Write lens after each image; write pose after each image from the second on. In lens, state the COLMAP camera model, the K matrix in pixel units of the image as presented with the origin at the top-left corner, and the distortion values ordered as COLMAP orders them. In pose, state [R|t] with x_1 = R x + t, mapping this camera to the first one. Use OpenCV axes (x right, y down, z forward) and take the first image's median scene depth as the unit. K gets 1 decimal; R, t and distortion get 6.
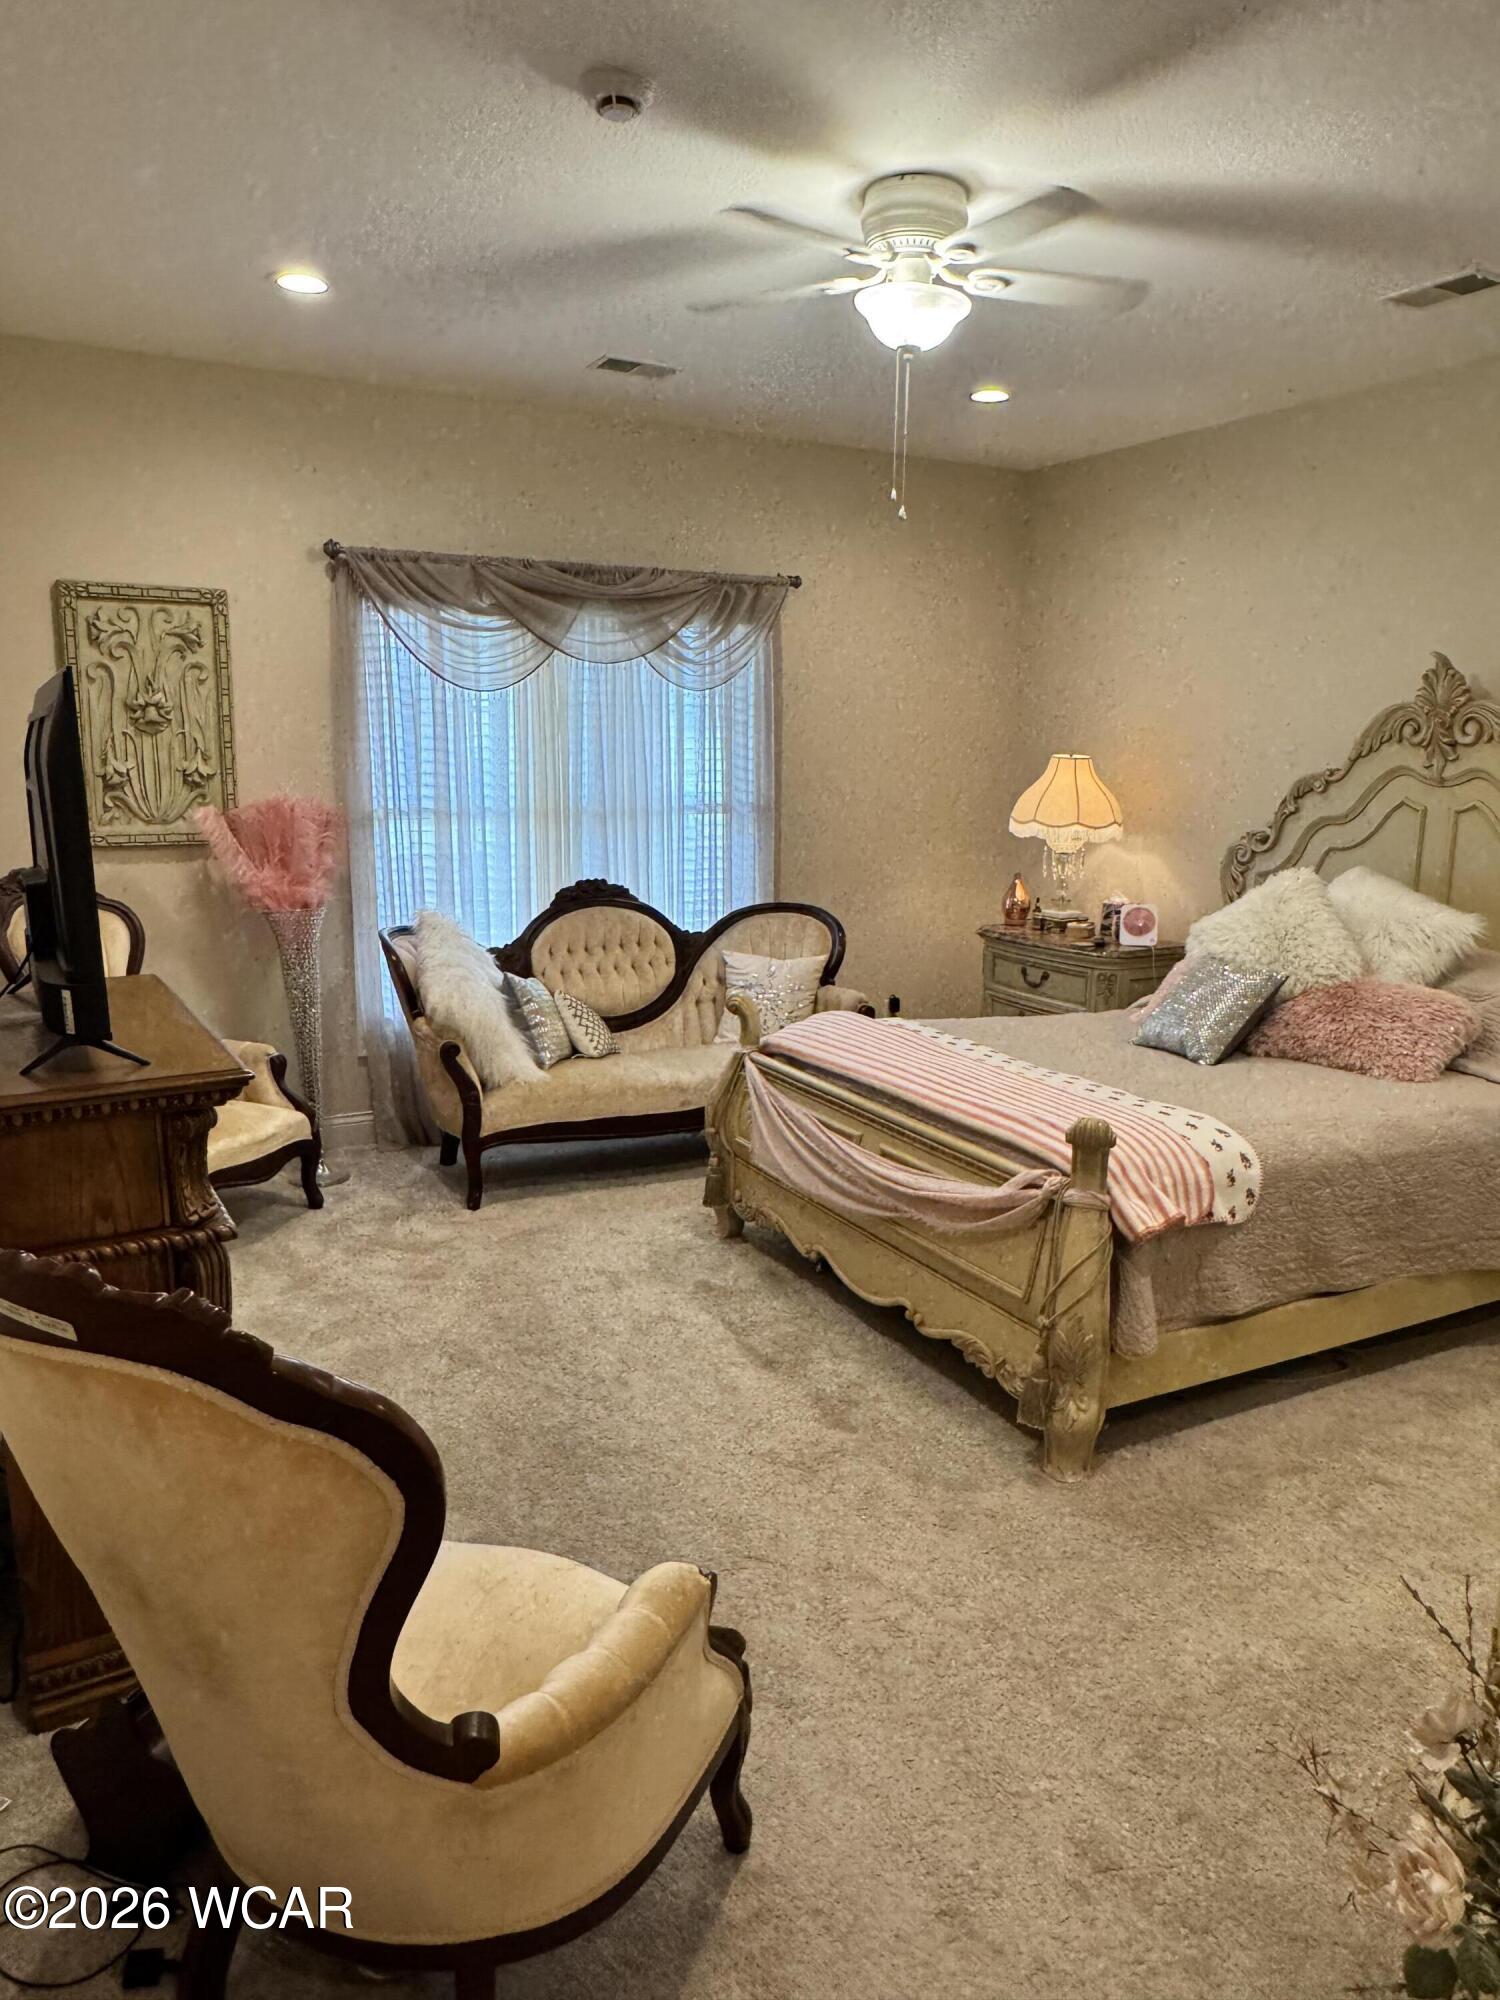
lens RADIAL K [[1356.0, 0, 746.5], [0, 1356.0, 998.8], [0, 0, 1]] dist [-0.008734, 0.004823]
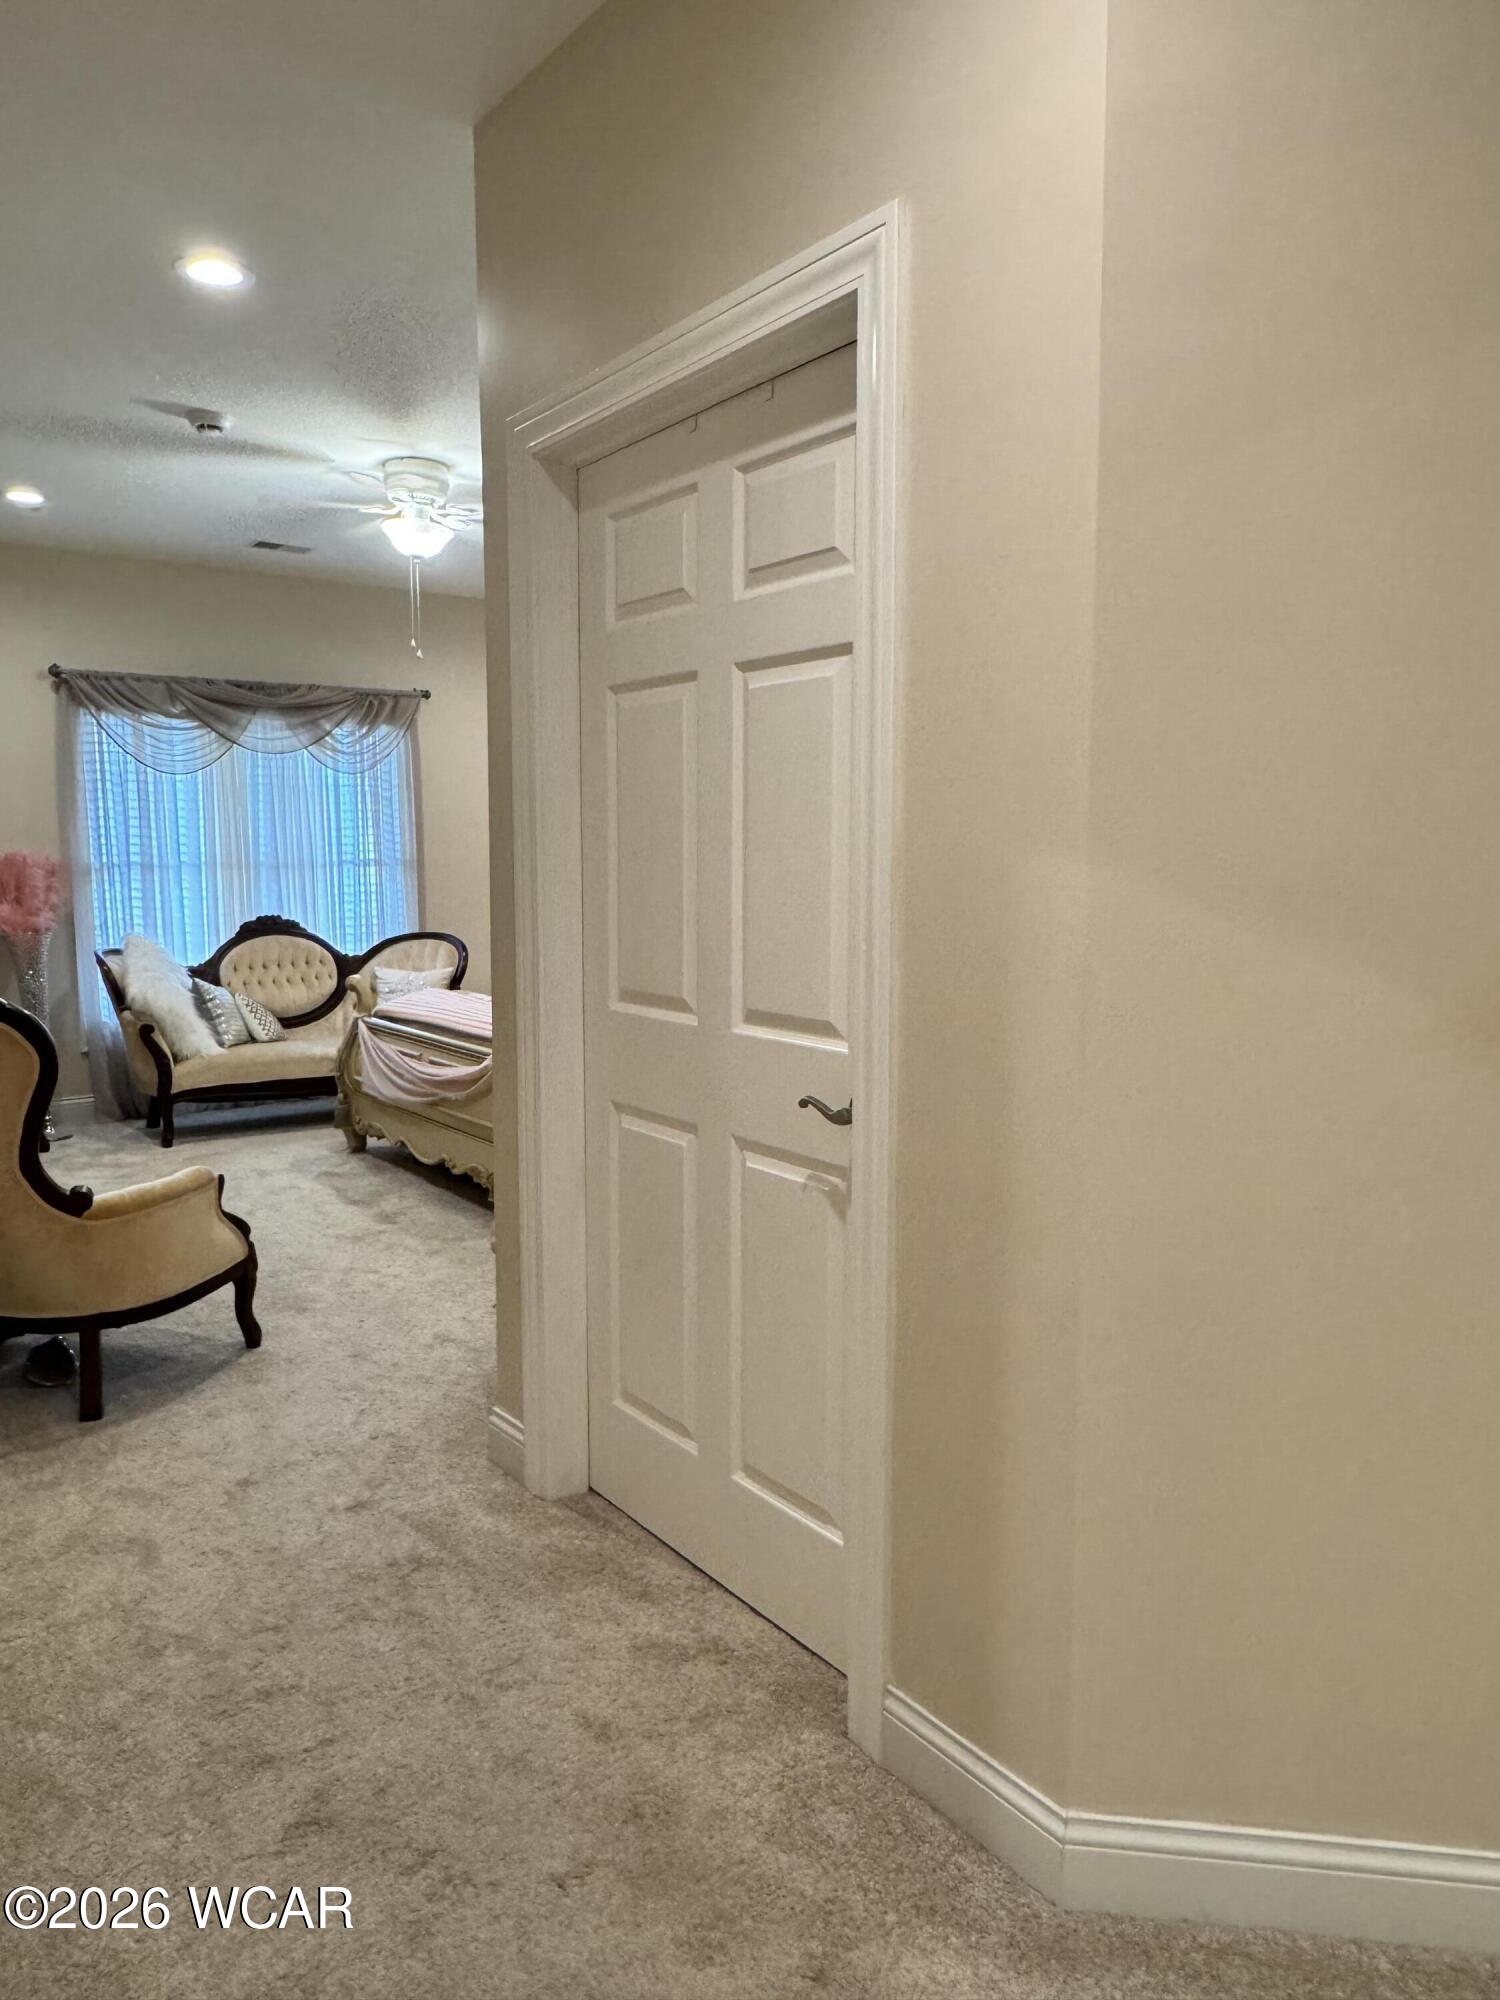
lens RADIAL K [[1356.0, 0, 746.5], [0, 1356.0, 998.8], [0, 0, 1]] dist [-0.008734, 0.004823]
pose [[0.988285, -0.031714, 0.149291, 0.157641], [0.042855, 0.996483, -0.072011, 0.116706], [-0.146482, 0.077566, 0.986168, -0.392936]]
